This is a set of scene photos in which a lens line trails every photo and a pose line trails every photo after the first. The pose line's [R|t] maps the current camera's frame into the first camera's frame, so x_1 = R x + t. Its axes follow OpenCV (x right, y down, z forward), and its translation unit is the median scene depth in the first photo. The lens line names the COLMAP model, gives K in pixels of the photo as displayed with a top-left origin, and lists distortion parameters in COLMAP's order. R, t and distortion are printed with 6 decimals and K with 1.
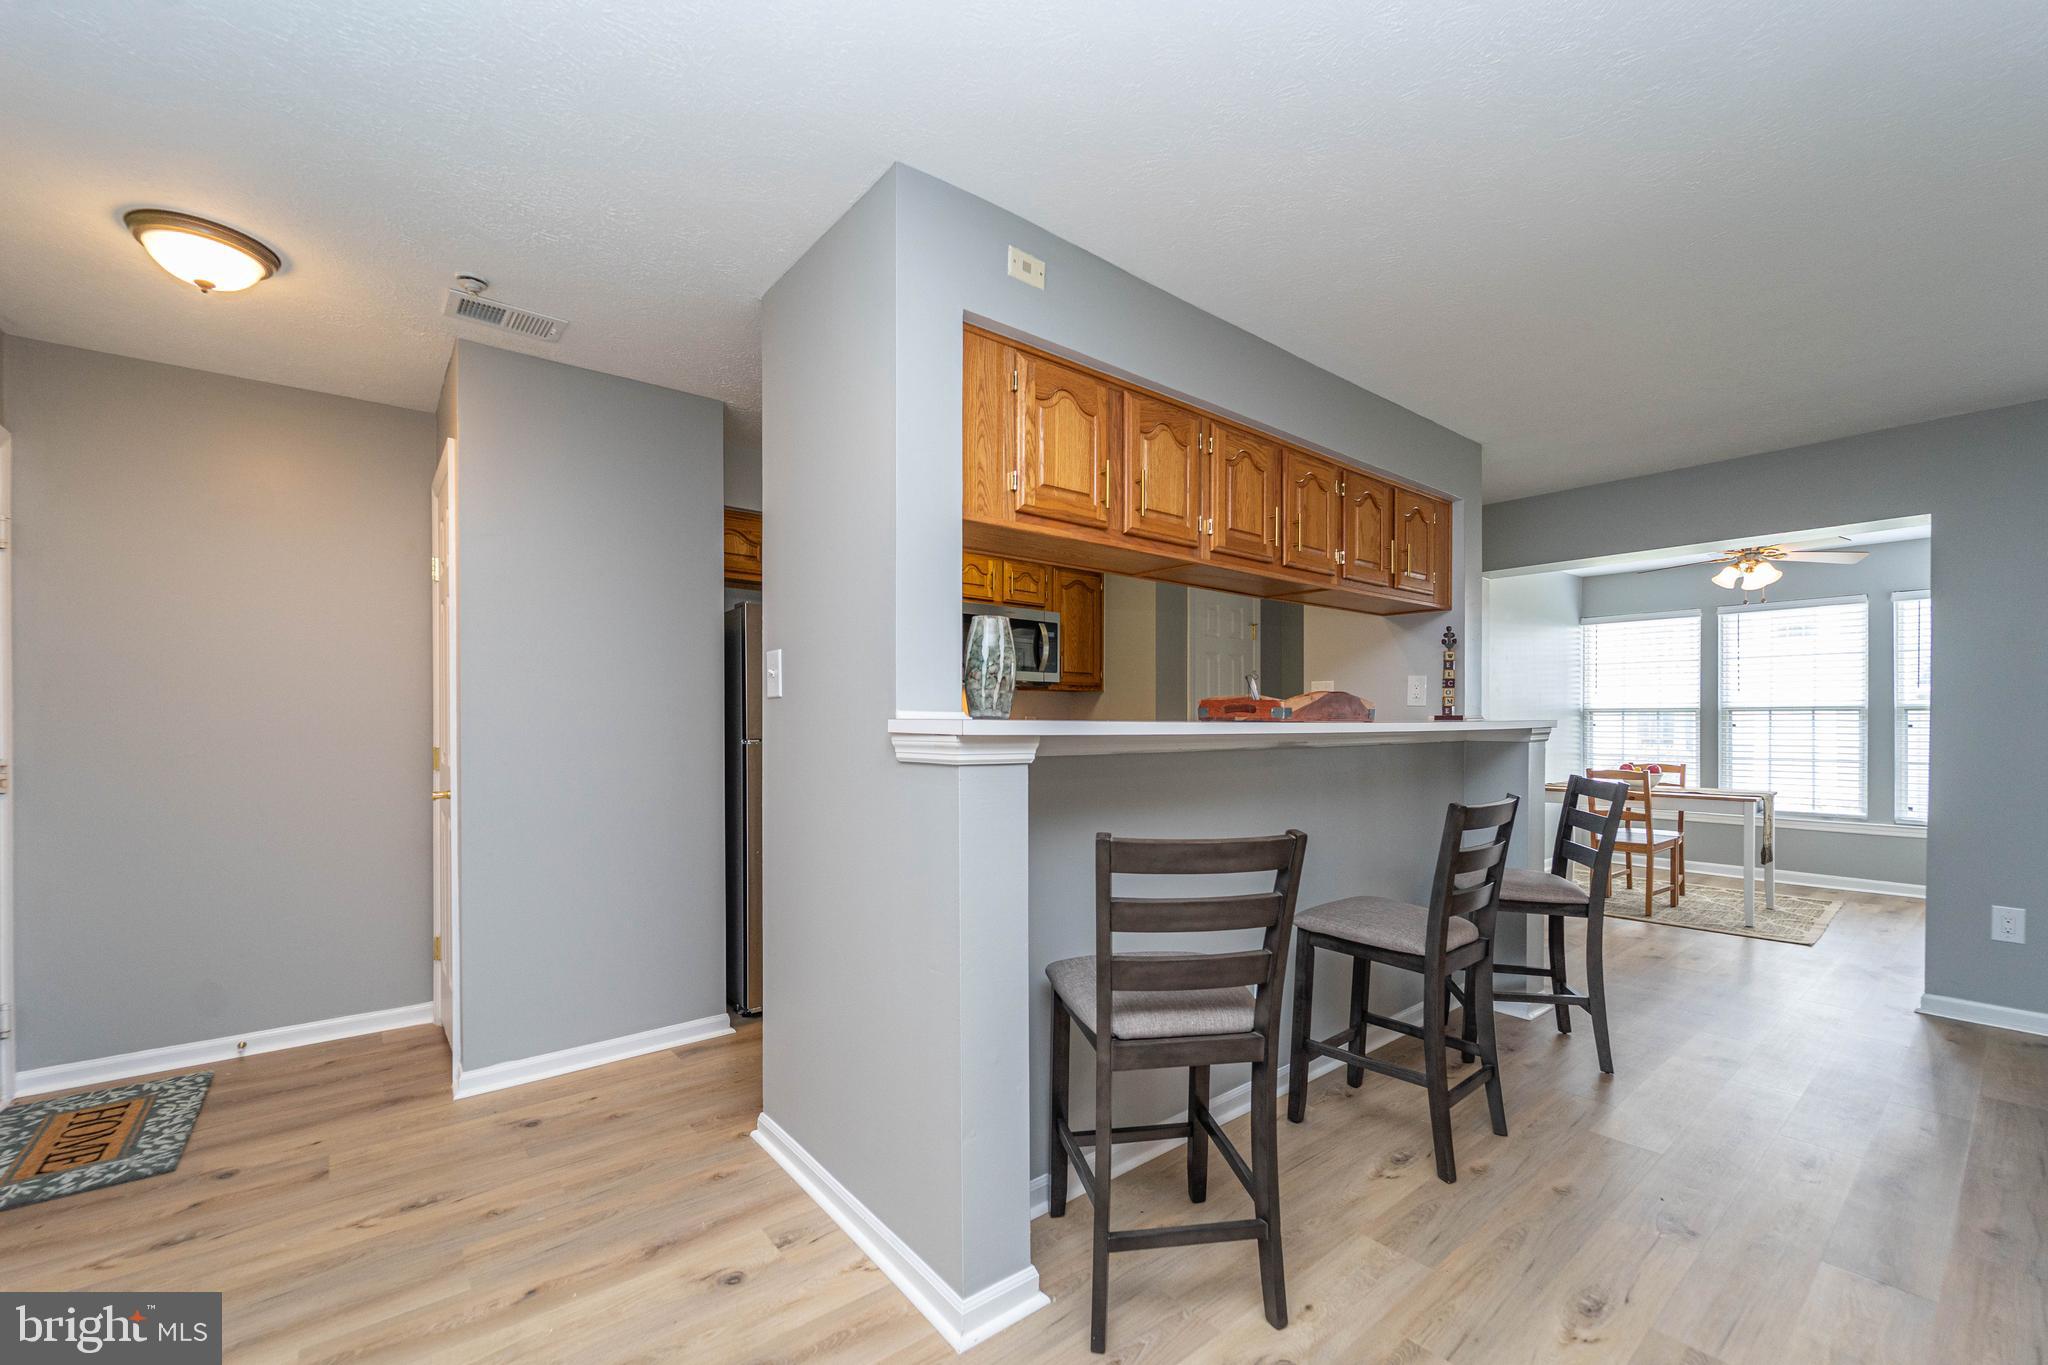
lens RADIAL K [[847.0, 0, 1043.3], [0, 847.0, 715.1], [0, 0, 1]] dist [-0.015878, -0.001327]
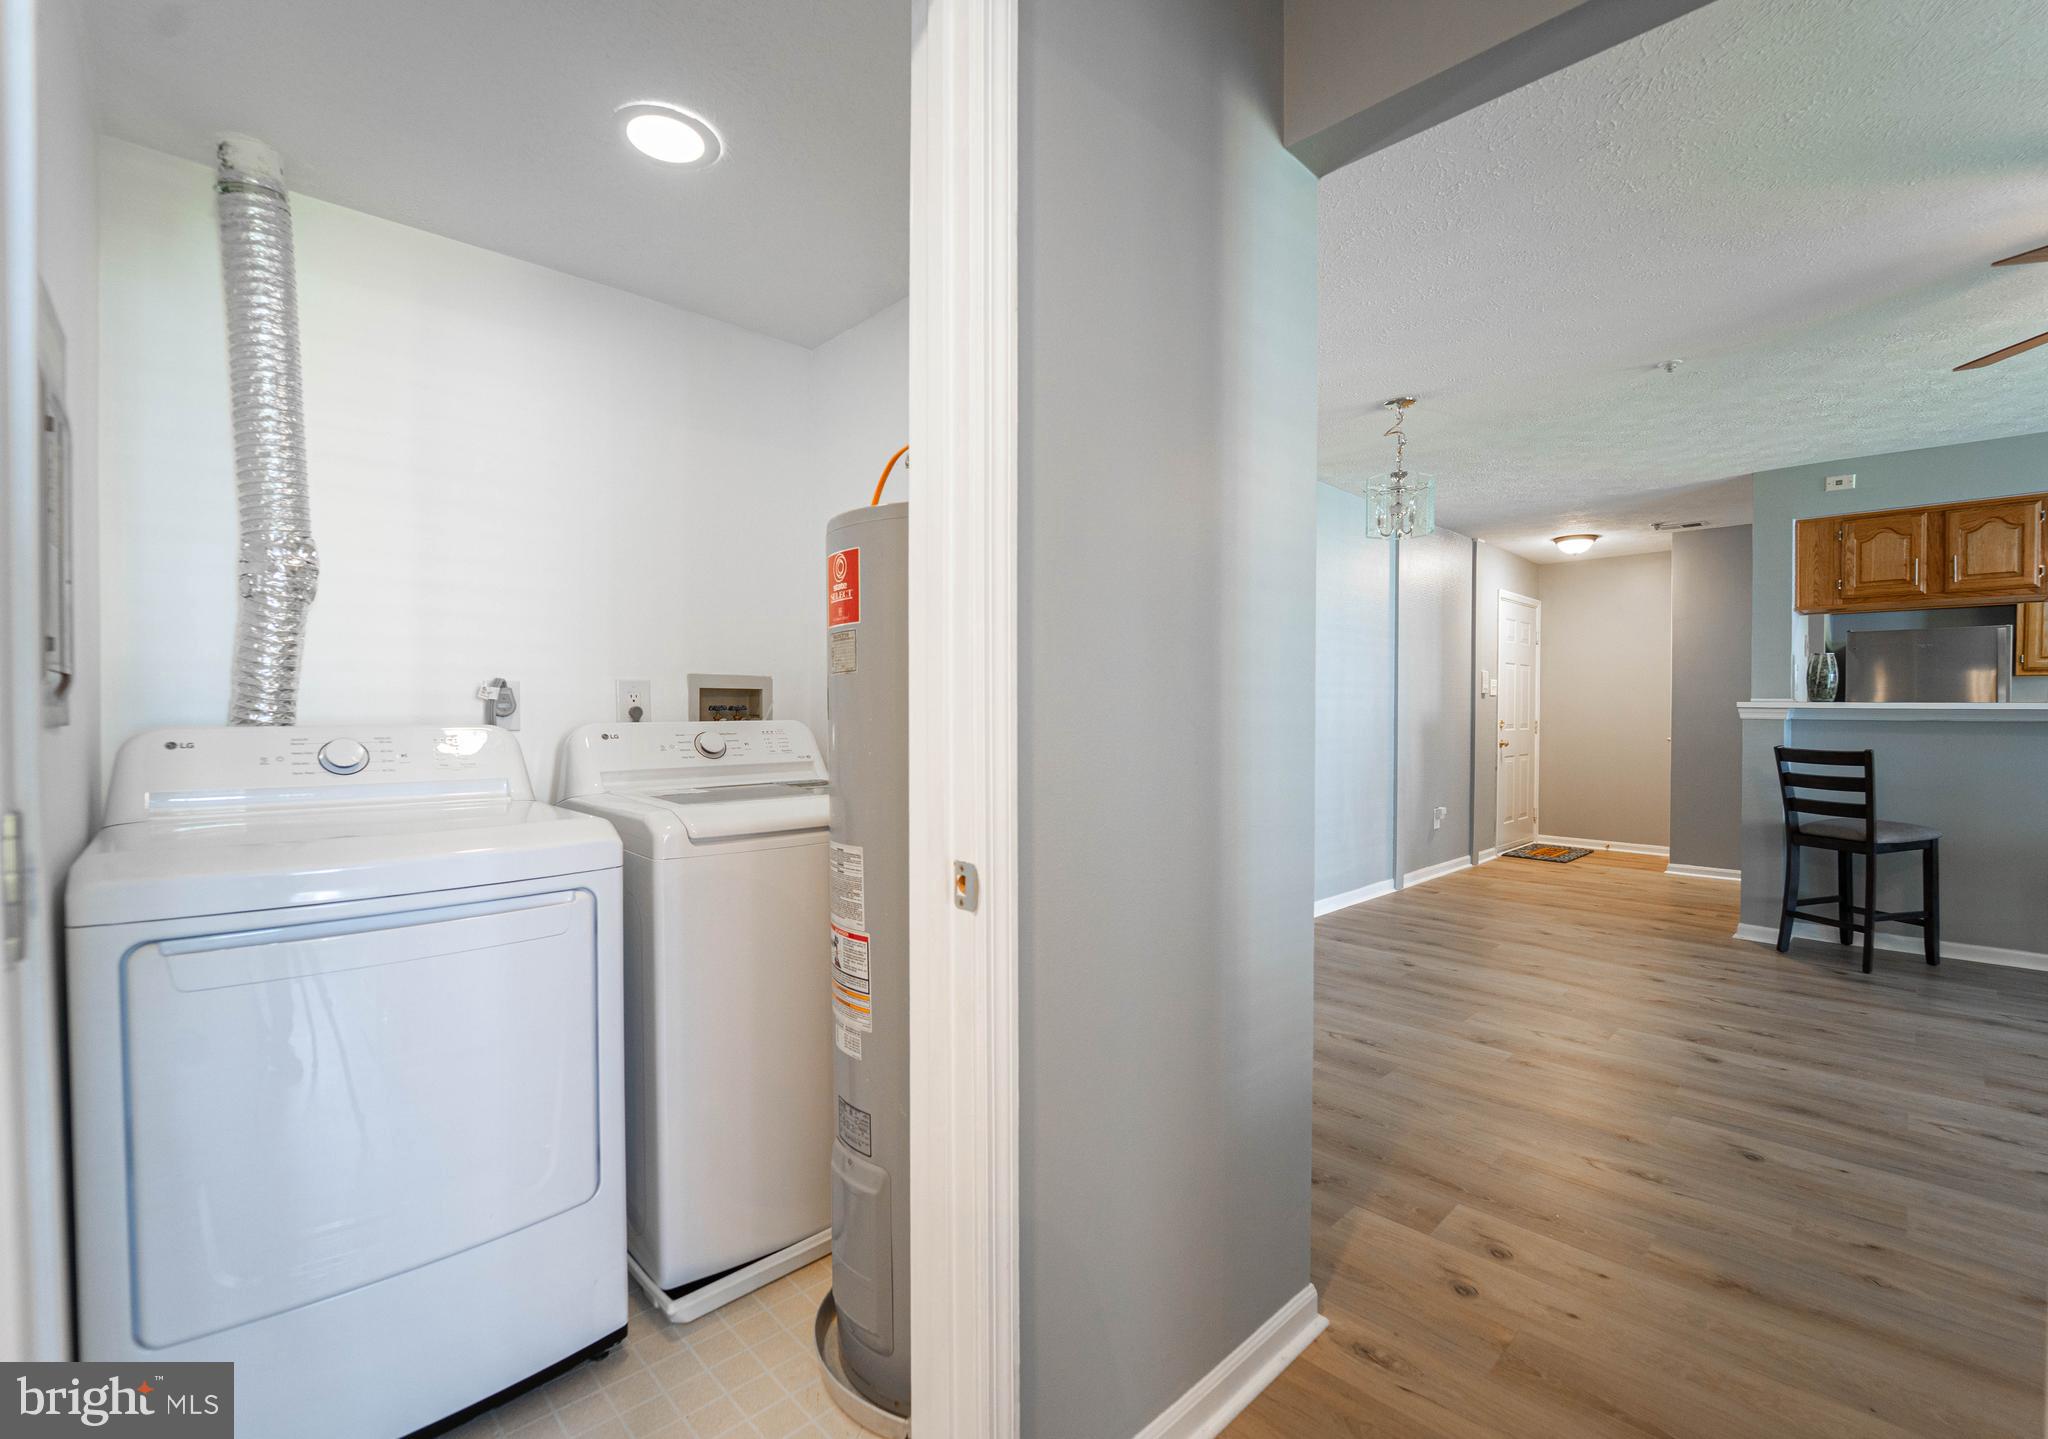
lens RADIAL K [[886.8, 0, 1037.5], [0, 886.8, 713.9], [0, 0, 1]] dist [-0.026562, 0.000048]
pose [[0.064994, 0.008038, -0.997853, 1.373503], [-0.002437, 0.999966, 0.007896, 0.016825], [0.997883, 0.001918, 0.065012, -0.768255]]
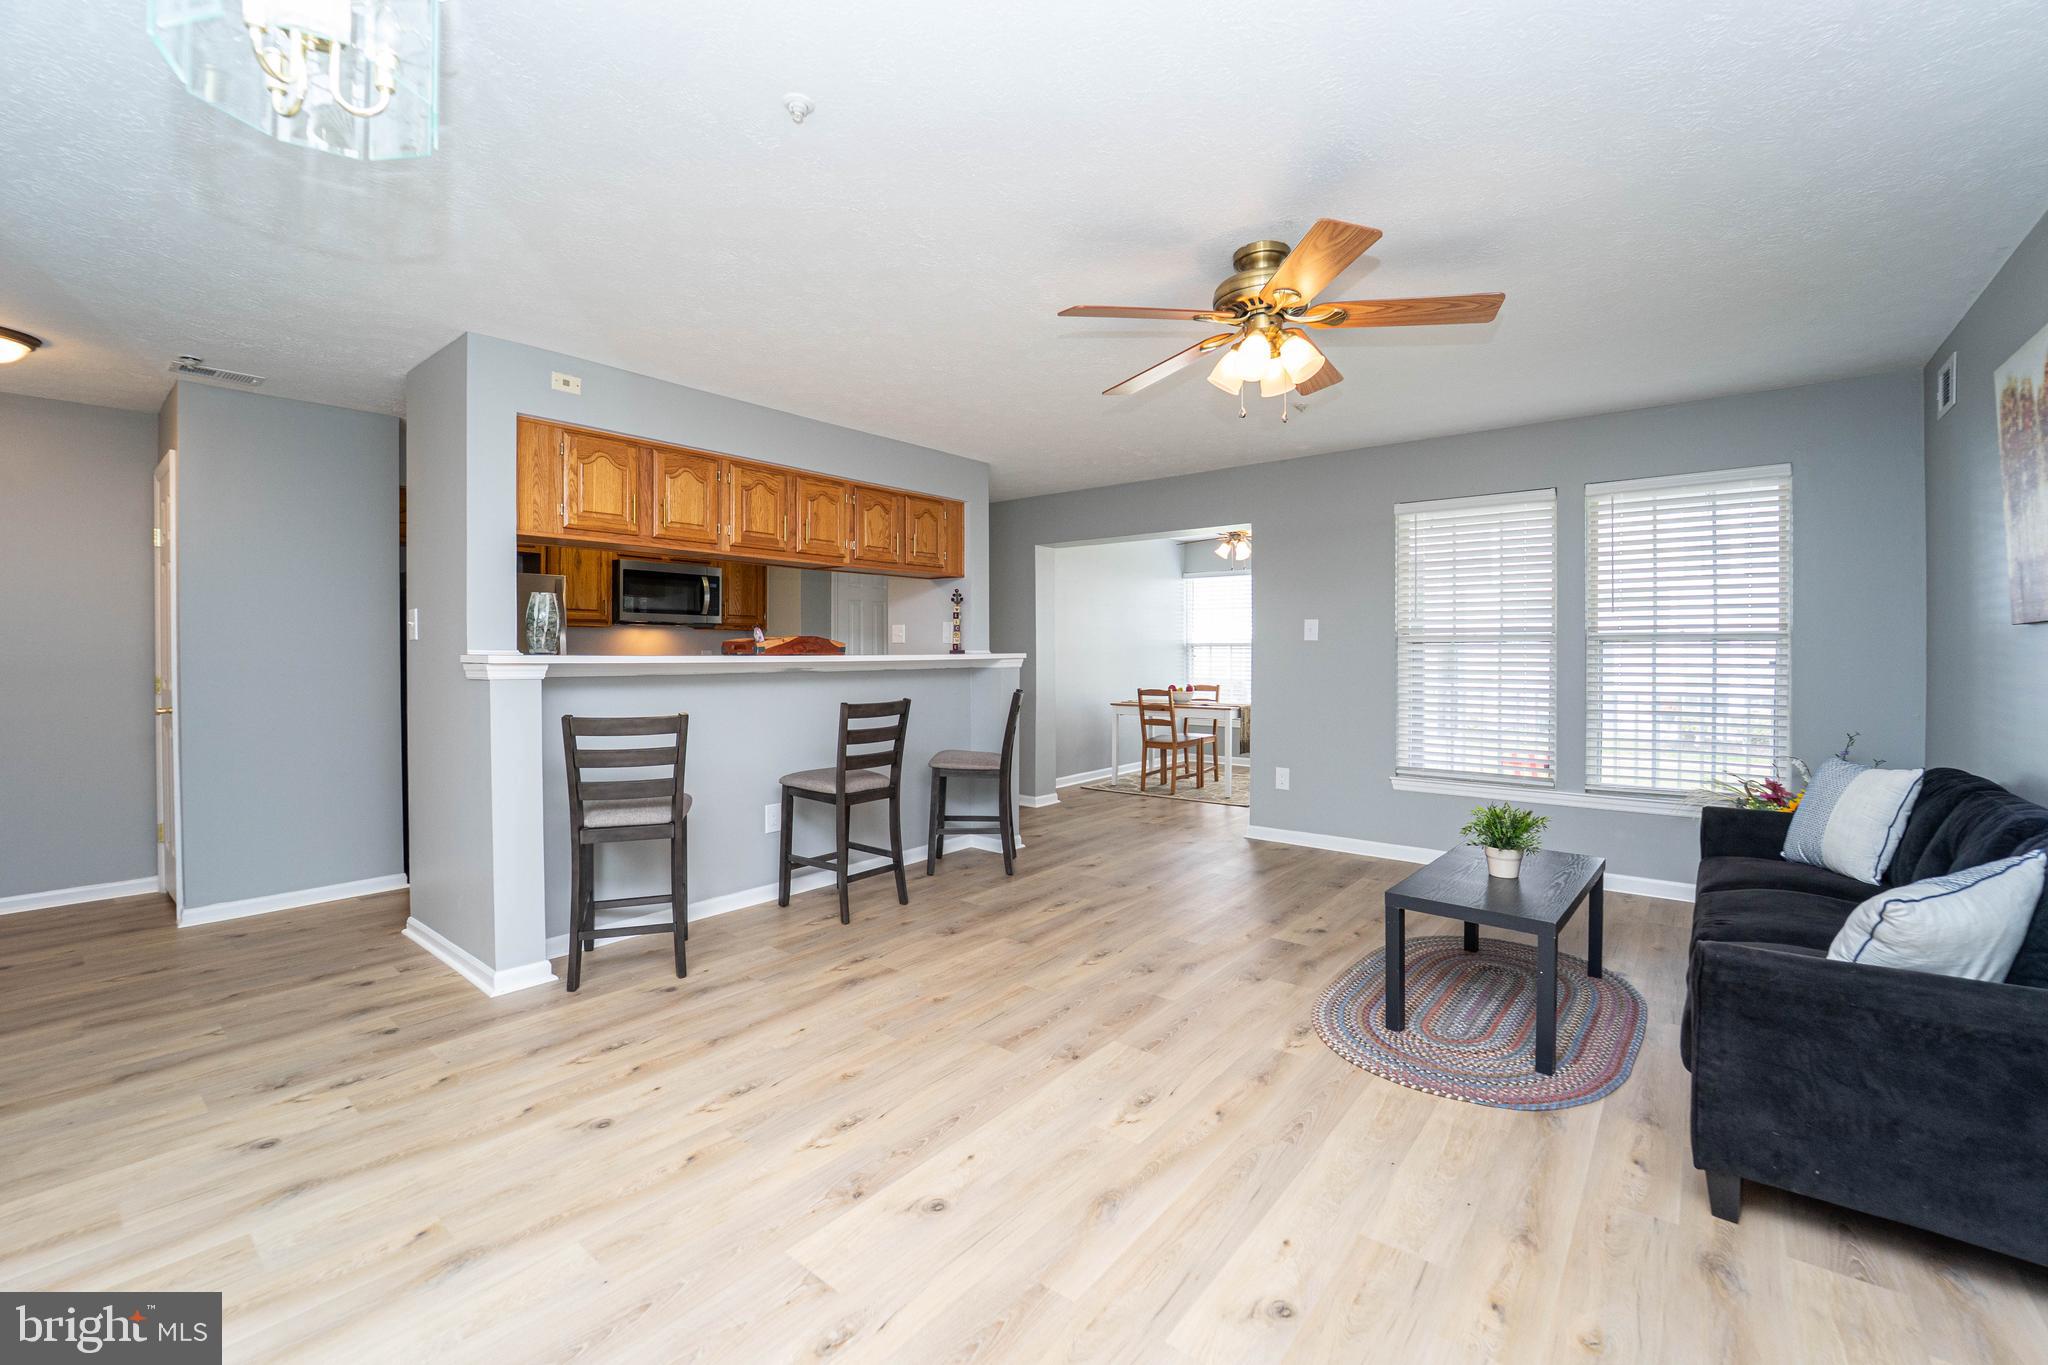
lens RADIAL K [[847.0, 0, 1033.2], [0, 847.0, 656.0], [0, 0, 1]] dist [-0.015878, -0.001327]
pose [[0.982199, -0.001040, 0.187843, 0.404181], [-0.001193, 0.999930, 0.011776, -0.007693], [-0.187842, -0.011791, 0.982129, -0.573315]]
